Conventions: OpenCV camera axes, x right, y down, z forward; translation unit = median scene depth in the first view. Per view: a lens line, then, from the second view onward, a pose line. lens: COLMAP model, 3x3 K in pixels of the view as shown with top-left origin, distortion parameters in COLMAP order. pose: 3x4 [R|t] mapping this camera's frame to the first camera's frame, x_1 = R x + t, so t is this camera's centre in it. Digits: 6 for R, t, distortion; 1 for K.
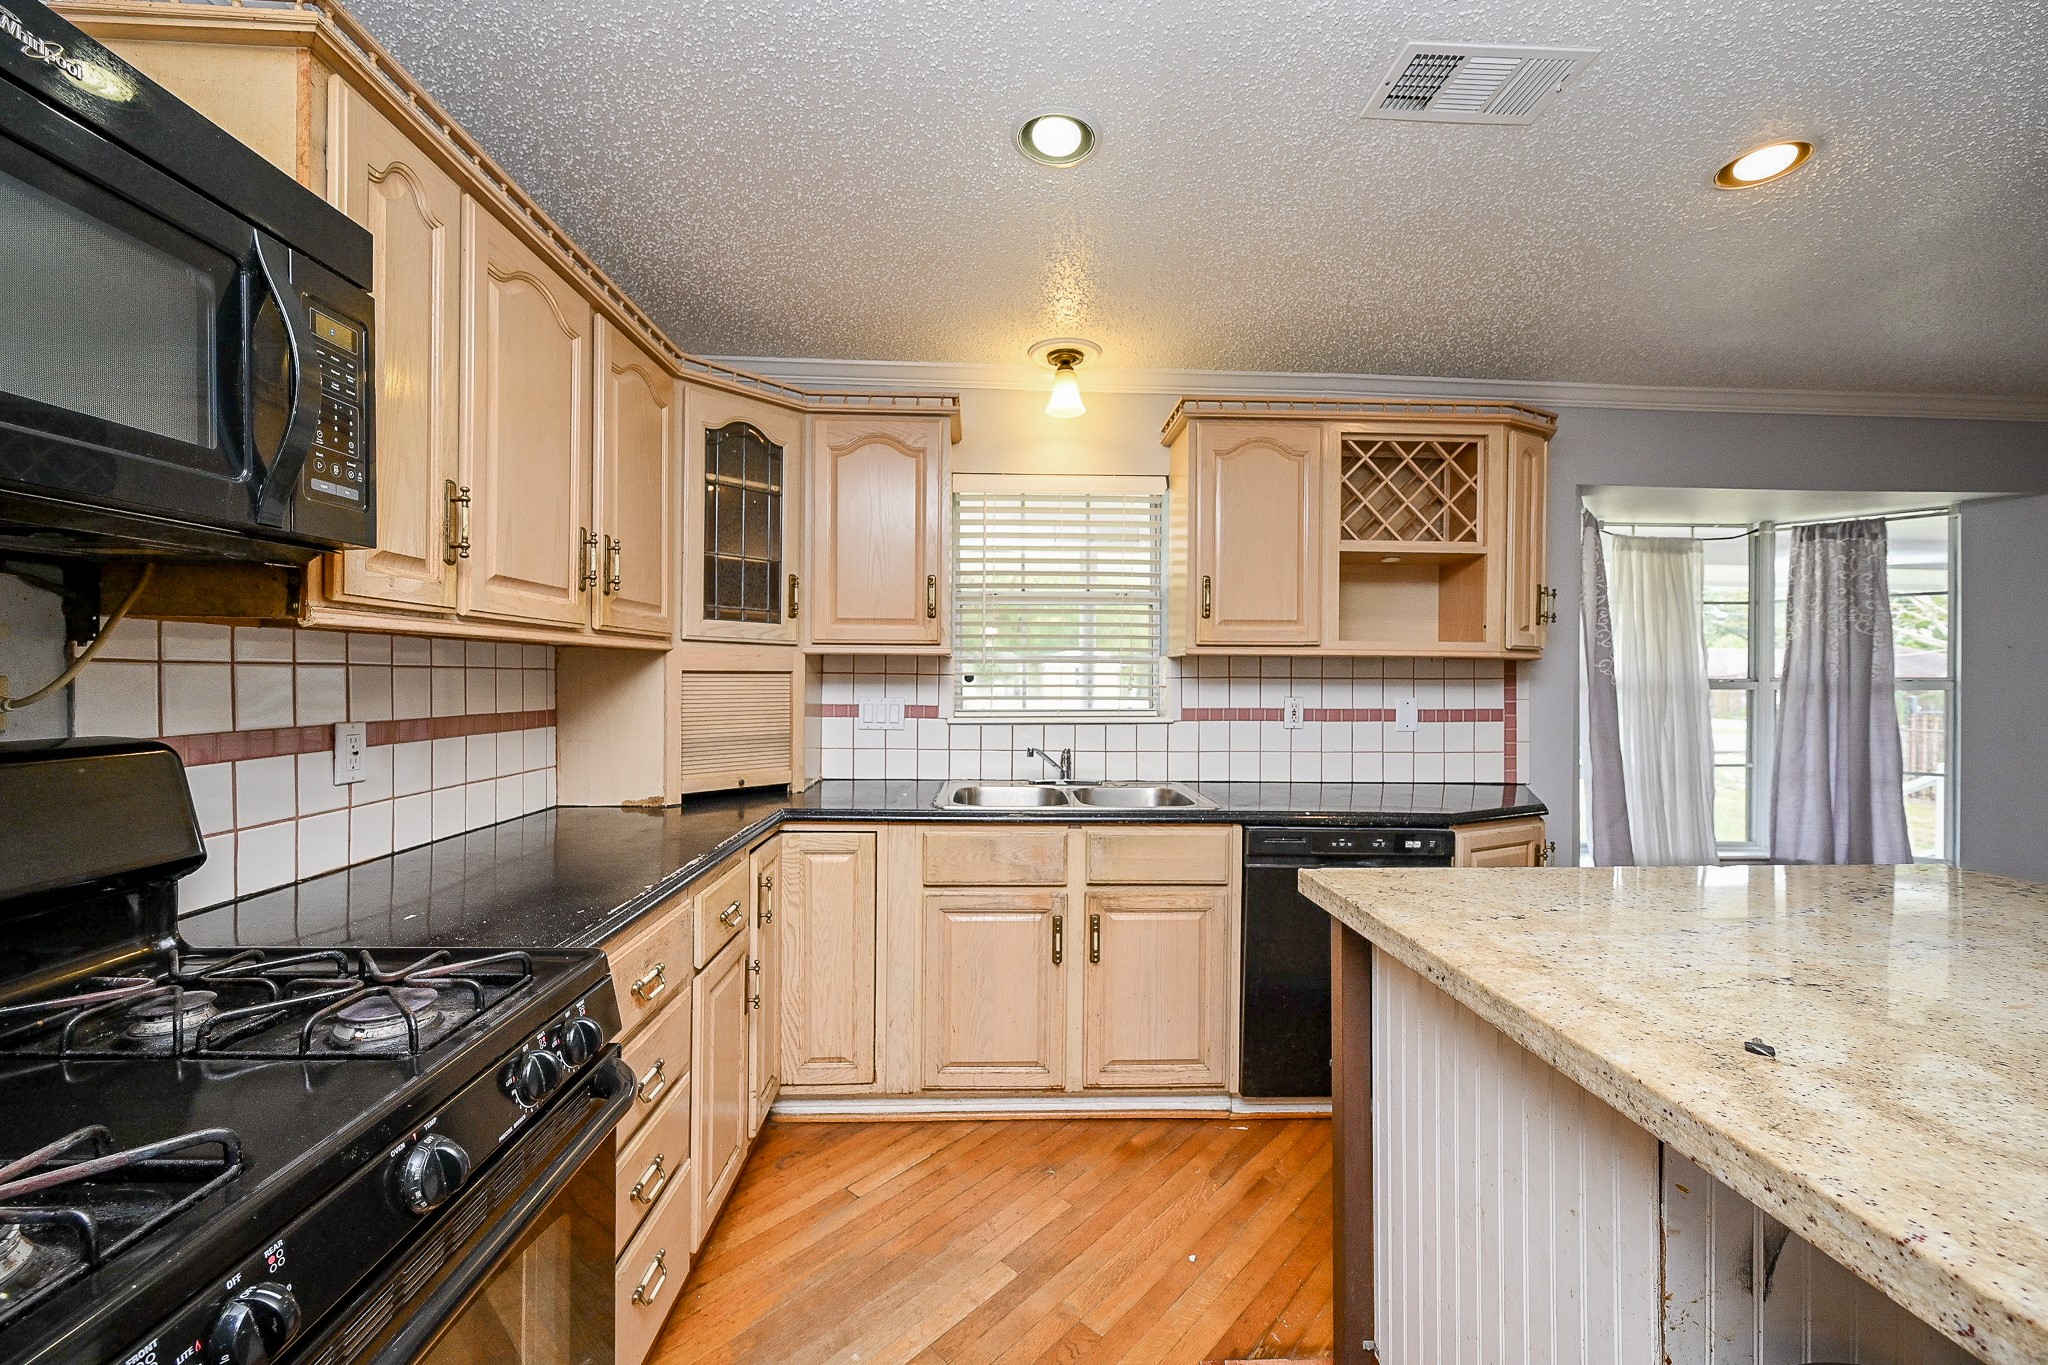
lens RADIAL K [[814.1, 0, 1042.4], [0, 814.1, 679.4], [0, 0, 1]] dist [-0.007944, 0.000253]
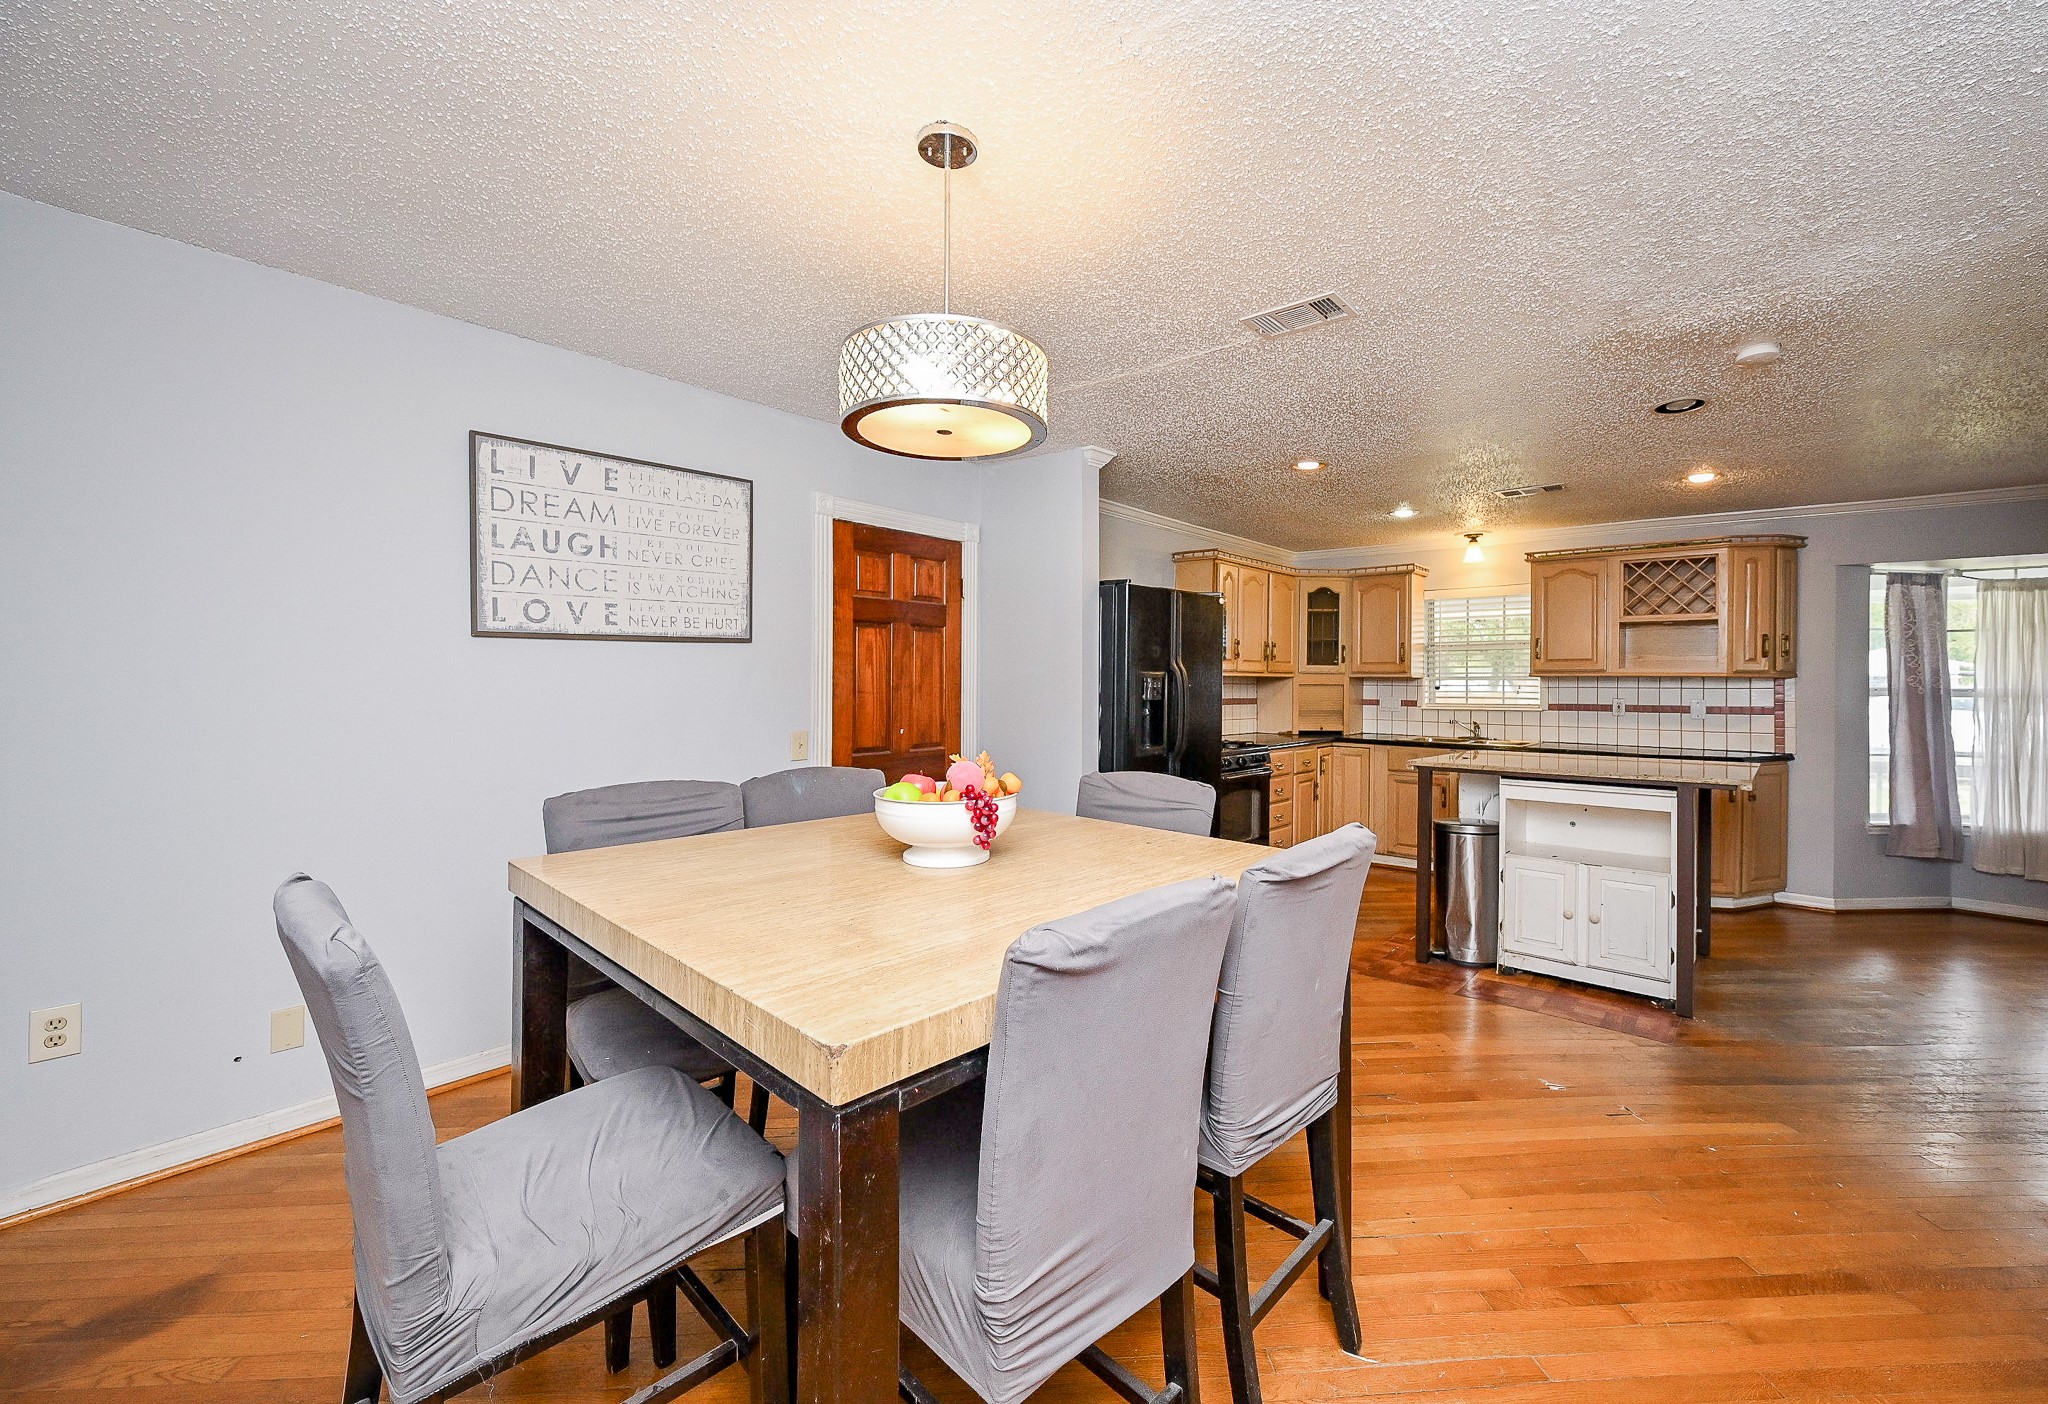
lens RADIAL K [[827.8, 0, 1028.3], [0, 827.8, 692.5], [0, 0, 1]] dist [-0.002798, -0.000218]
pose [[0.698295, 0.007214, -0.715774, 0.785132], [-0.007326, 0.999969, 0.002931, 0.013915], [0.715773, 0.003197, 0.698326, -1.366857]]
